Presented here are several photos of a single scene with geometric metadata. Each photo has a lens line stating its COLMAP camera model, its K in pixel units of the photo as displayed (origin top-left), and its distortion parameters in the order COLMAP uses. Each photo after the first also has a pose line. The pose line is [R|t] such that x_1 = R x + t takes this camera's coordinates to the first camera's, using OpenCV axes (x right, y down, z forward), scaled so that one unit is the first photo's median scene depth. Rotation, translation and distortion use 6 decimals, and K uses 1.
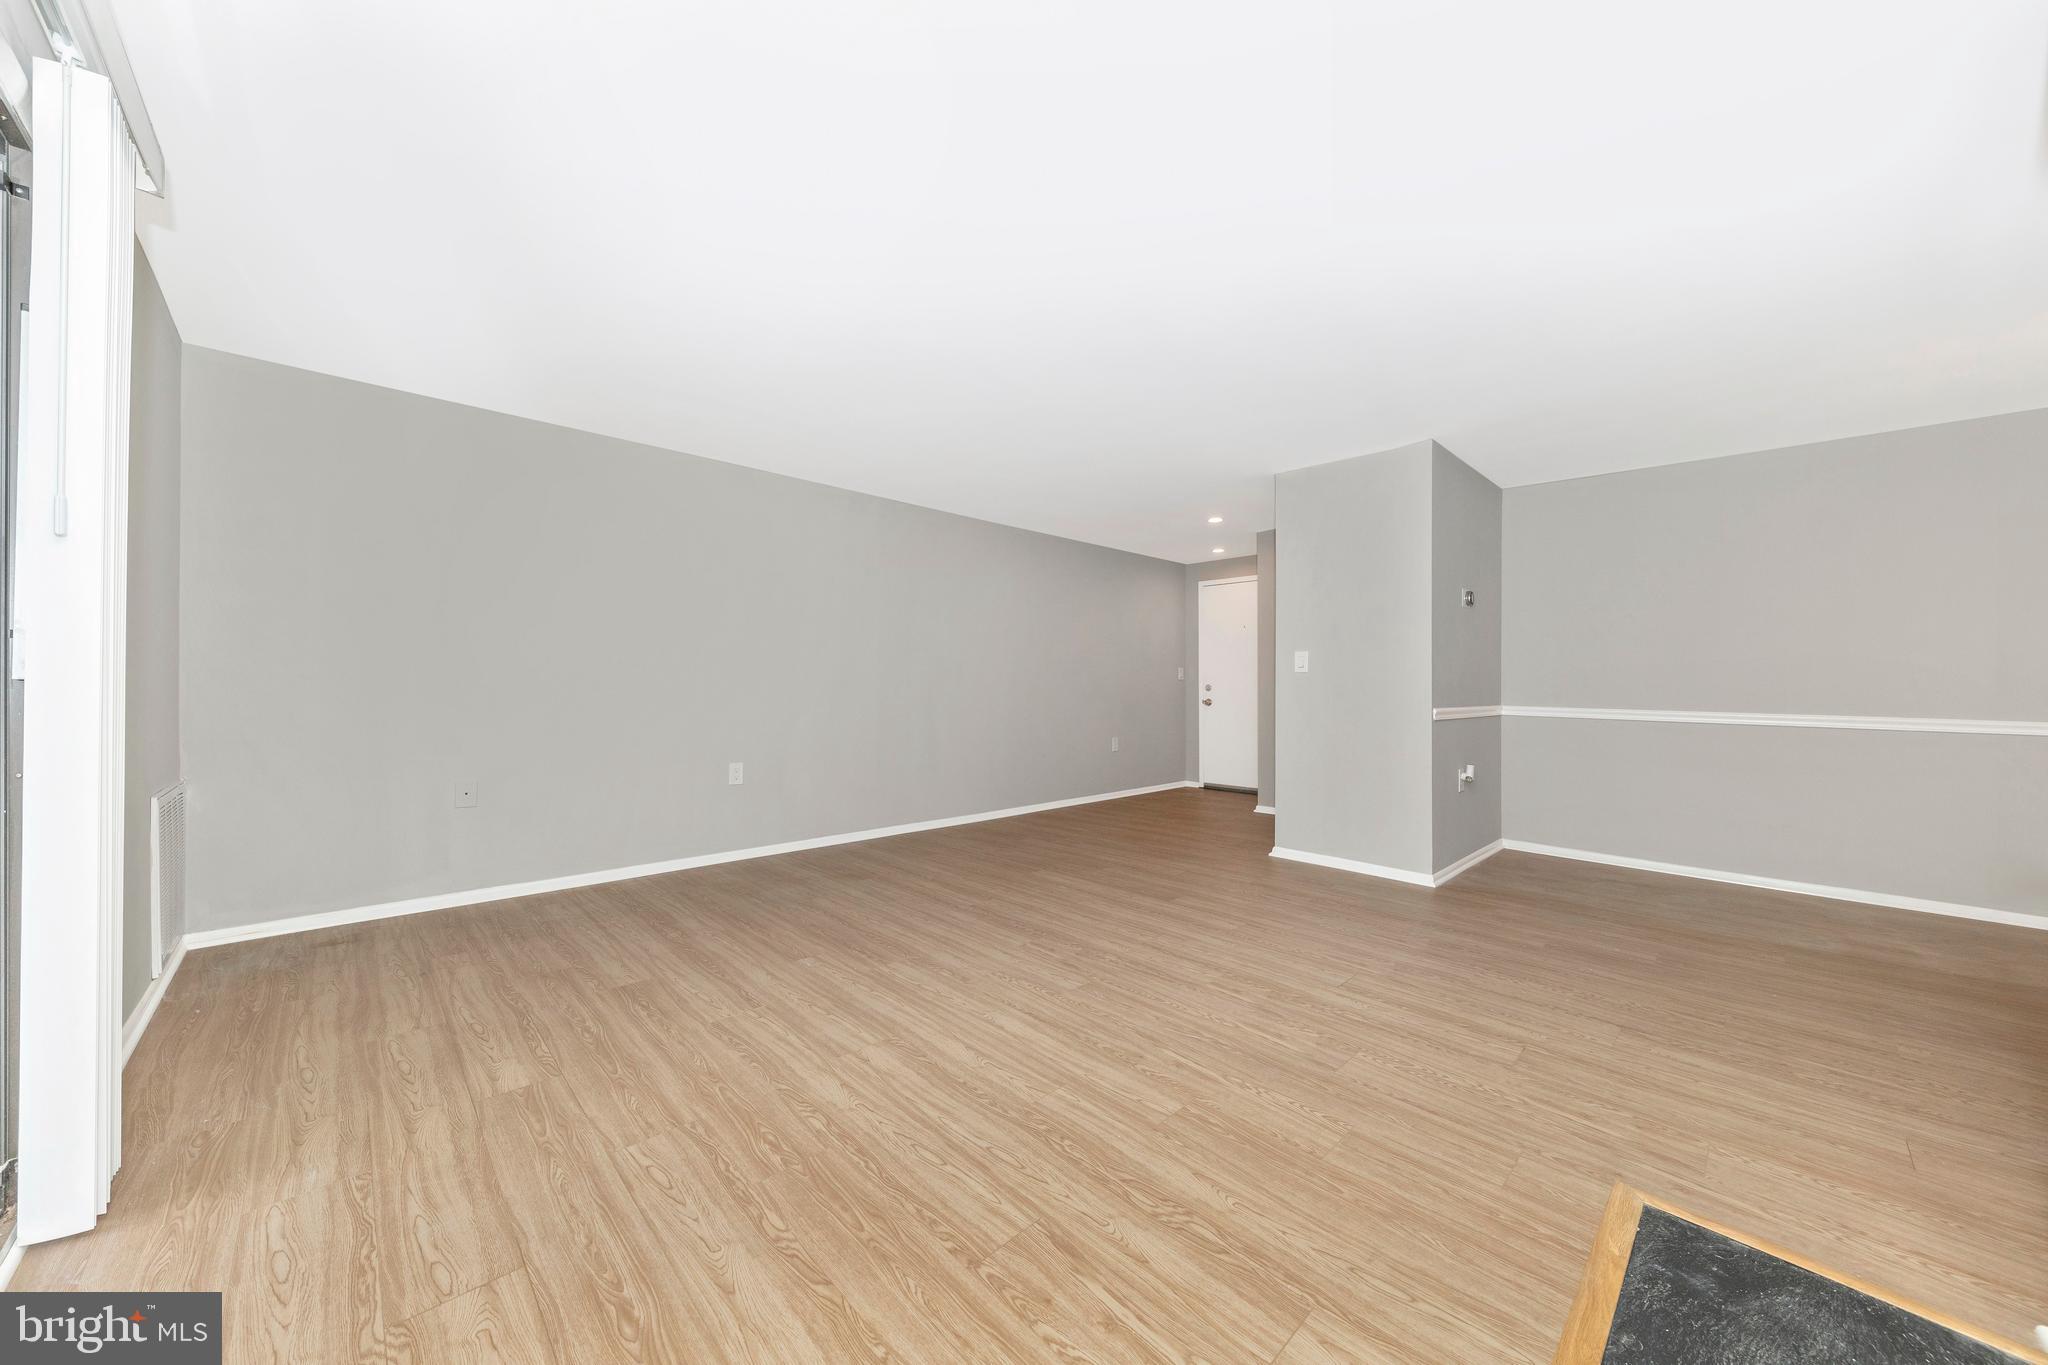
lens RADIAL K [[677.7, 0, 1024.0], [0, 677.7, 682.5], [0, 0, 1]] dist [0.011167, -0.005353]
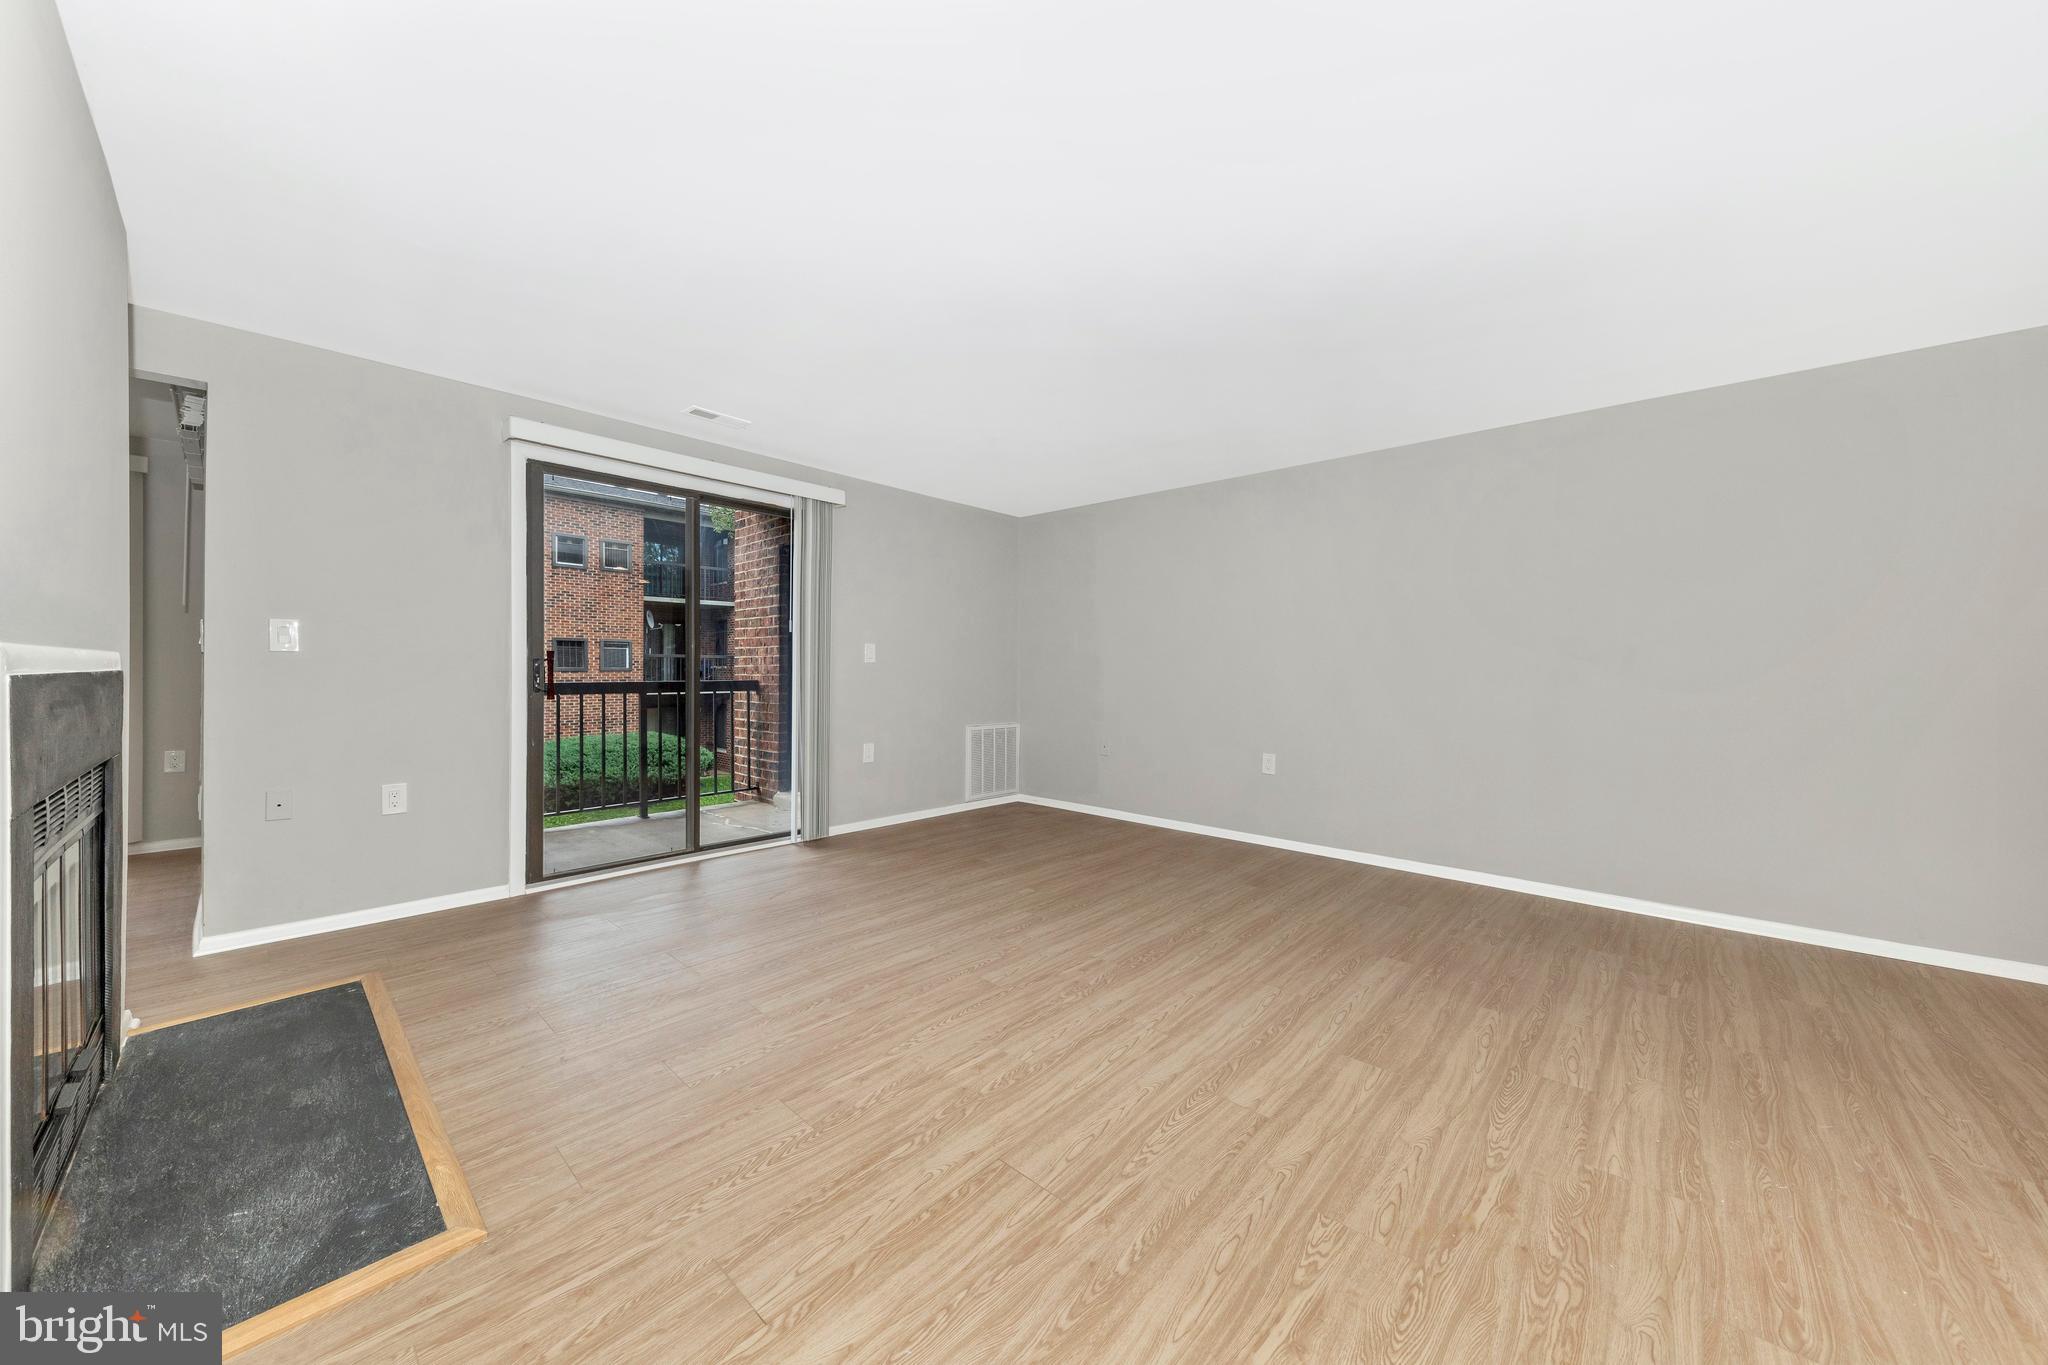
lens RADIAL K [[709.7, 0, 1026.4], [0, 709.7, 672.9], [0, 0, 1]] dist [0.010960, -0.003836]
pose [[0.092917, -0.001943, -0.995672, 1.044132], [-0.001665, 0.999996, -0.002106, 0.005906], [0.995672, 0.001853, 0.092913, 0.904776]]
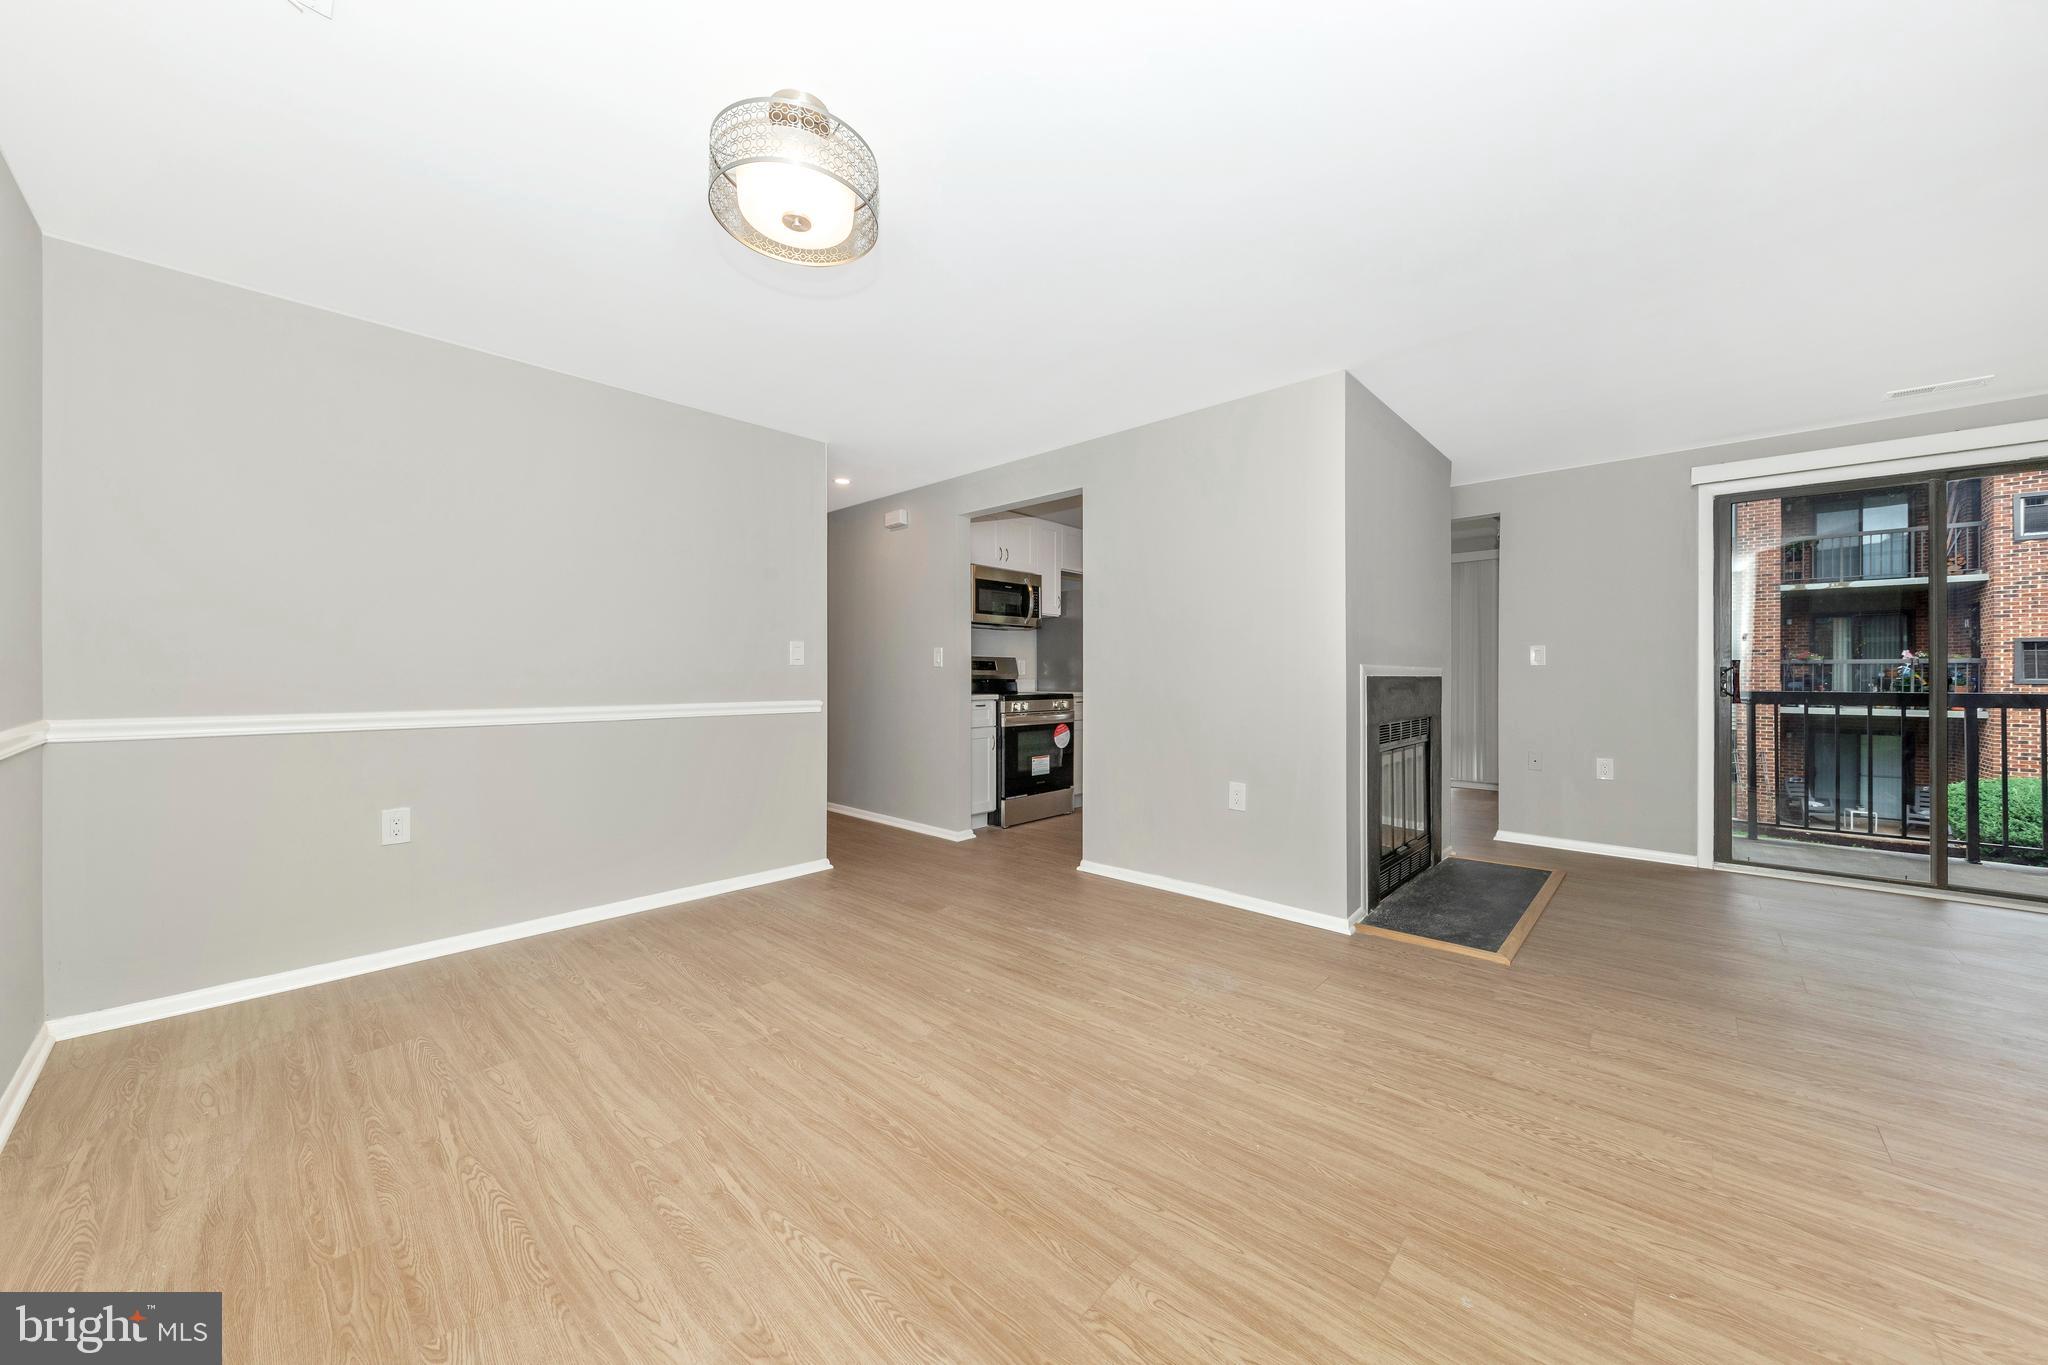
lens RADIAL K [[722.1, 0, 1014.4], [0, 722.1, 682.6], [0, 0, 1]] dist [0.008701, -0.004545]
pose [[-0.996252, -0.007904, -0.086140, 1.280352], [-0.008125, 0.999965, 0.002213, 0.019009], [0.086120, 0.002905, -0.996281, 1.524846]]
